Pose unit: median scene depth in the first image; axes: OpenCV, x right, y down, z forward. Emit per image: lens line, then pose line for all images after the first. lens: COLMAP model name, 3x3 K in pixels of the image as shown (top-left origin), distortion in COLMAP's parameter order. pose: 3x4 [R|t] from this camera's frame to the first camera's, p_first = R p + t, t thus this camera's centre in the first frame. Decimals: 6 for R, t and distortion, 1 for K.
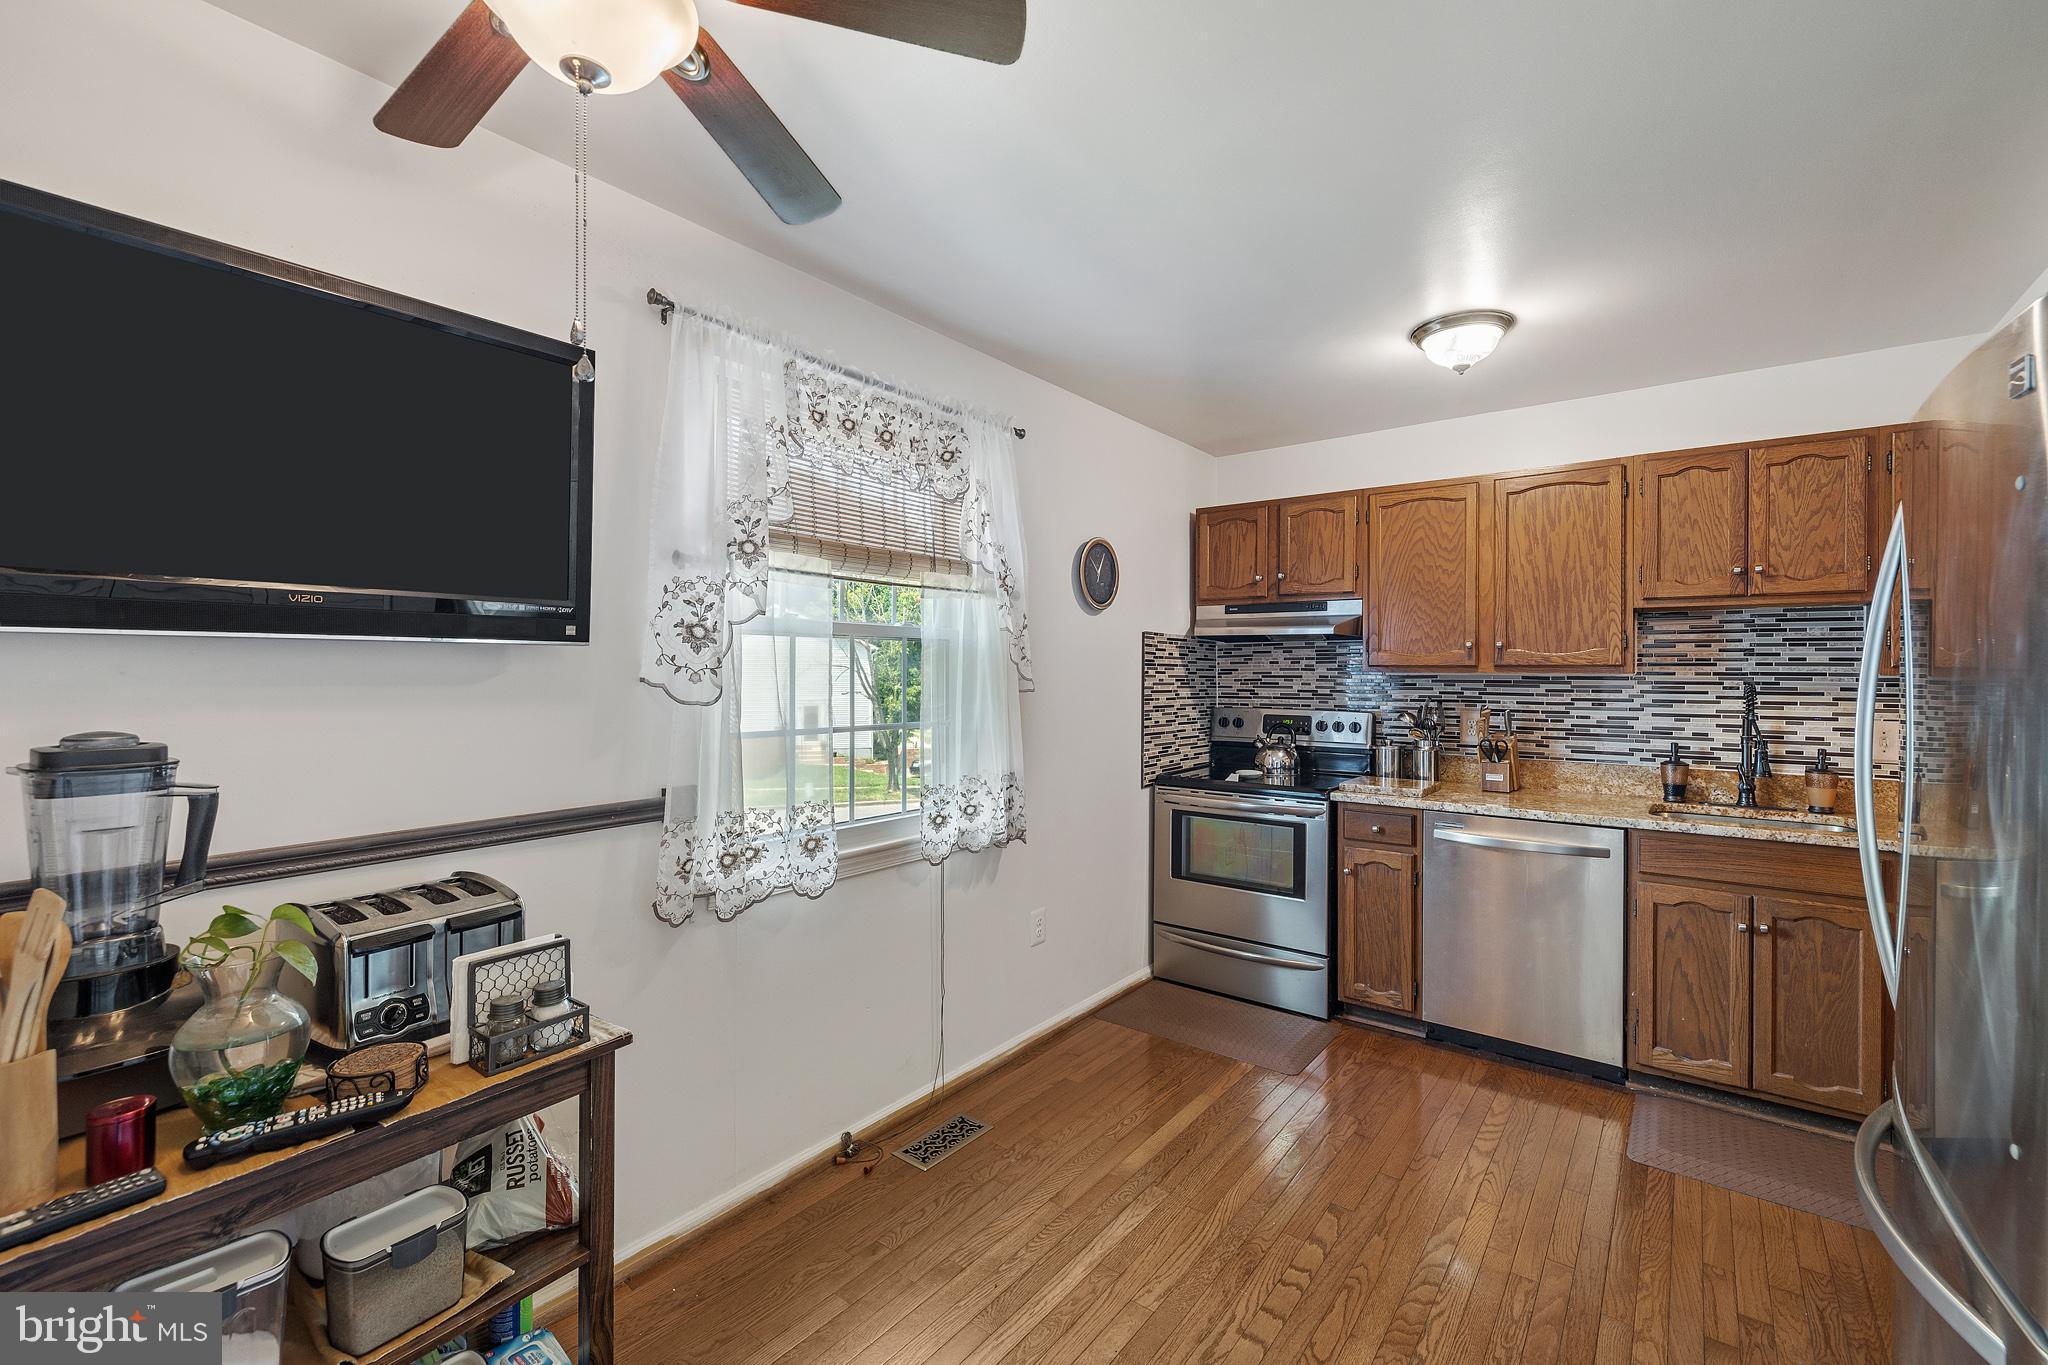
lens RADIAL K [[850.7, 0, 1021.3], [0, 850.7, 671.6], [0, 0, 1]] dist [-0.000552, -0.000466]
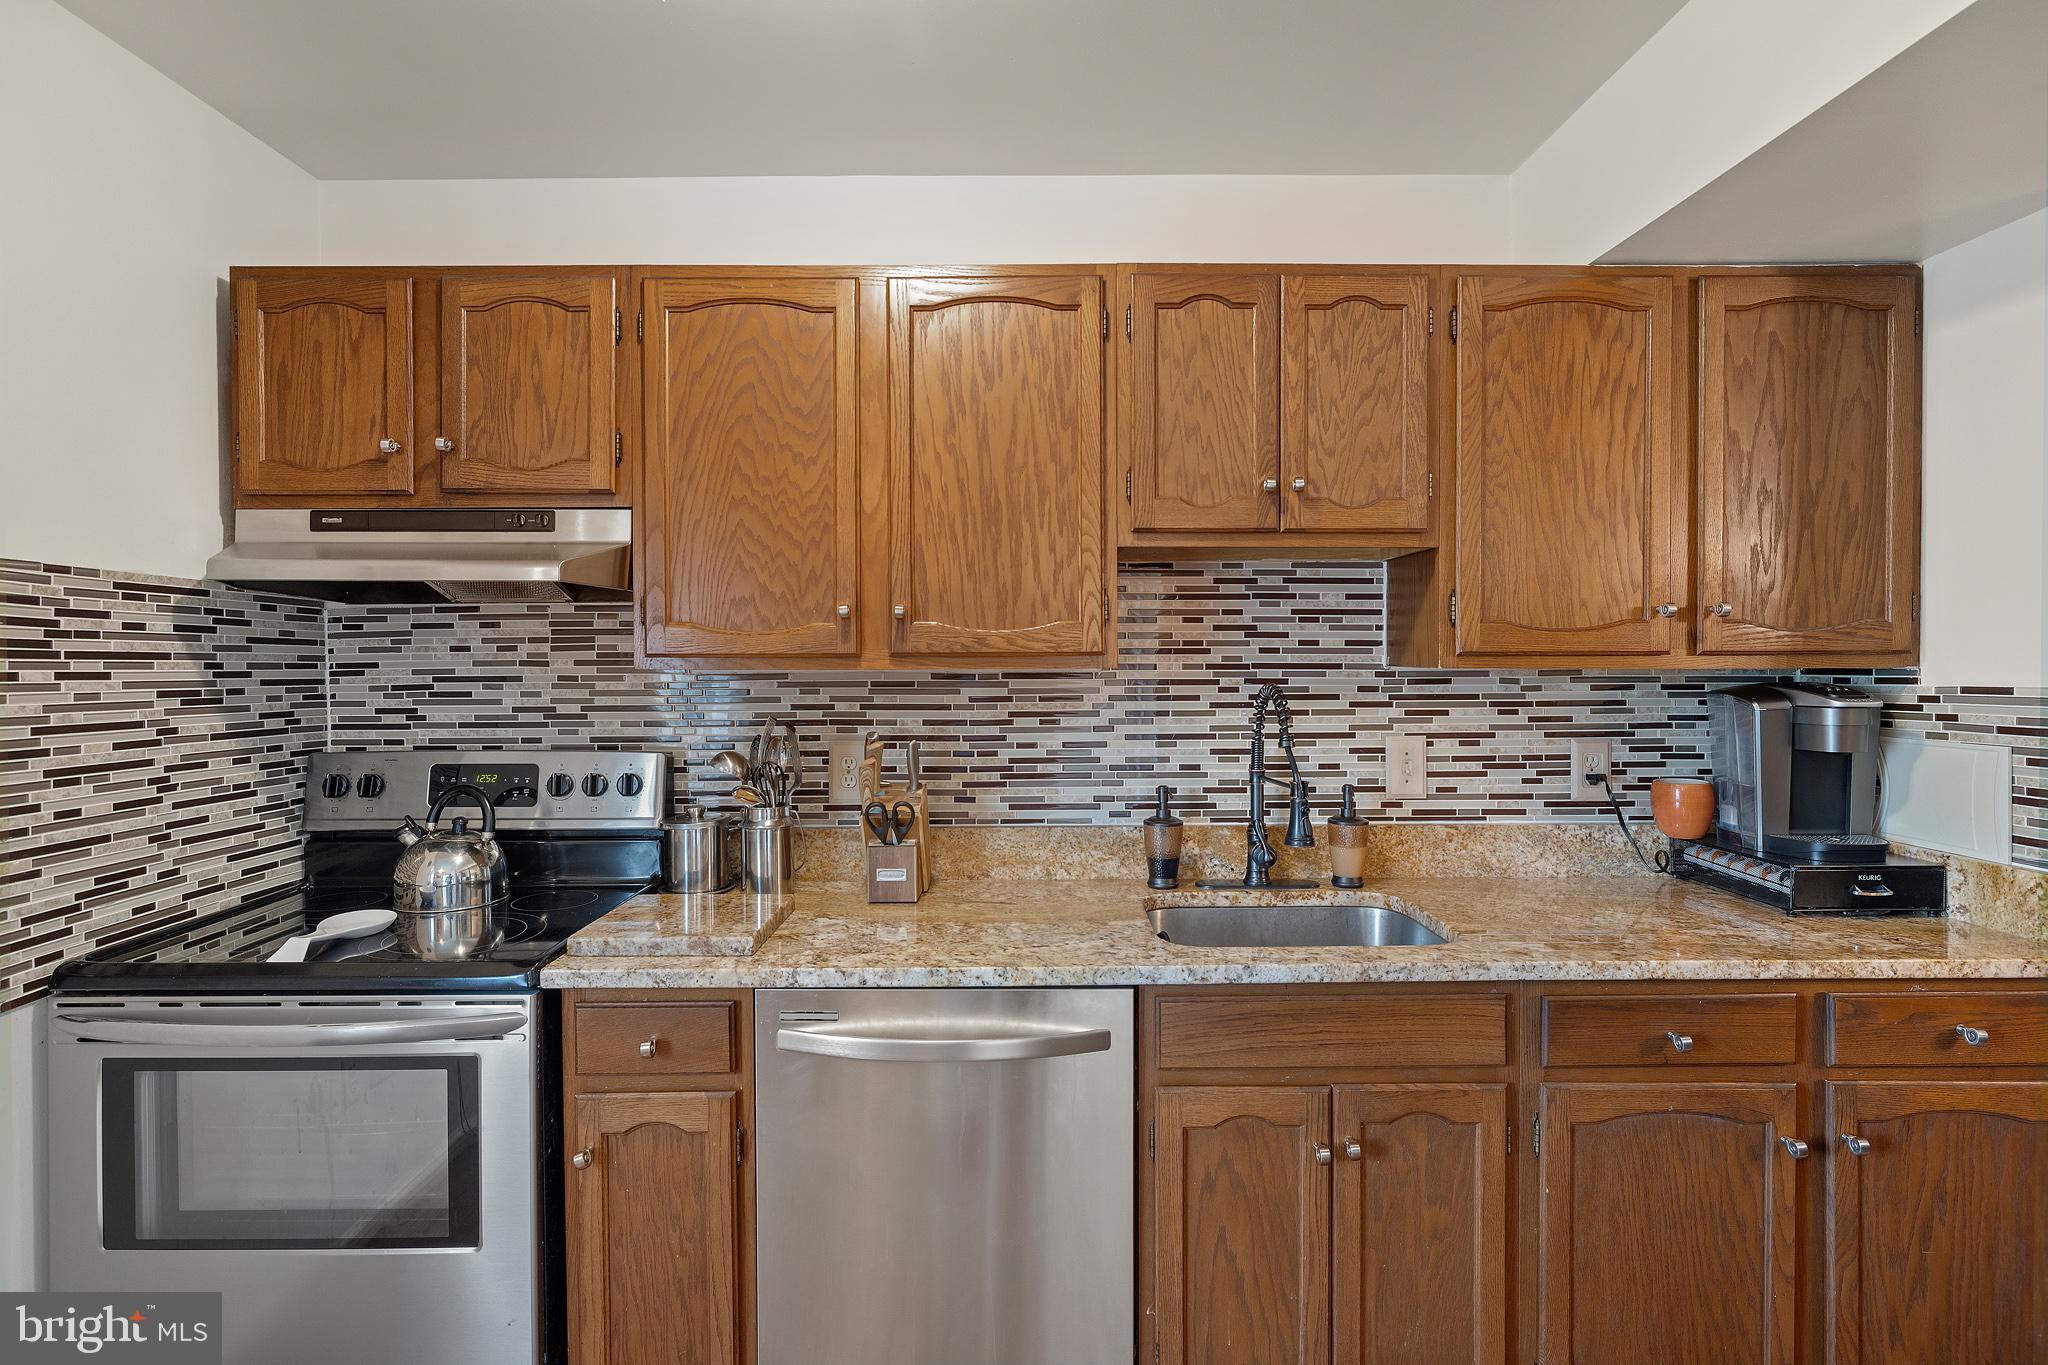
lens RADIAL K [[1010.4, 0, 1024.6], [0, 1010.4, 667.8], [0, 0, 1]] dist [-0.002476, -0.000142]
pose [[0.784715, -0.011987, 0.619740, 0.248334], [0.007599, 0.999924, 0.009719, -0.004117], [-0.619810, -0.002917, 0.784747, 0.481109]]
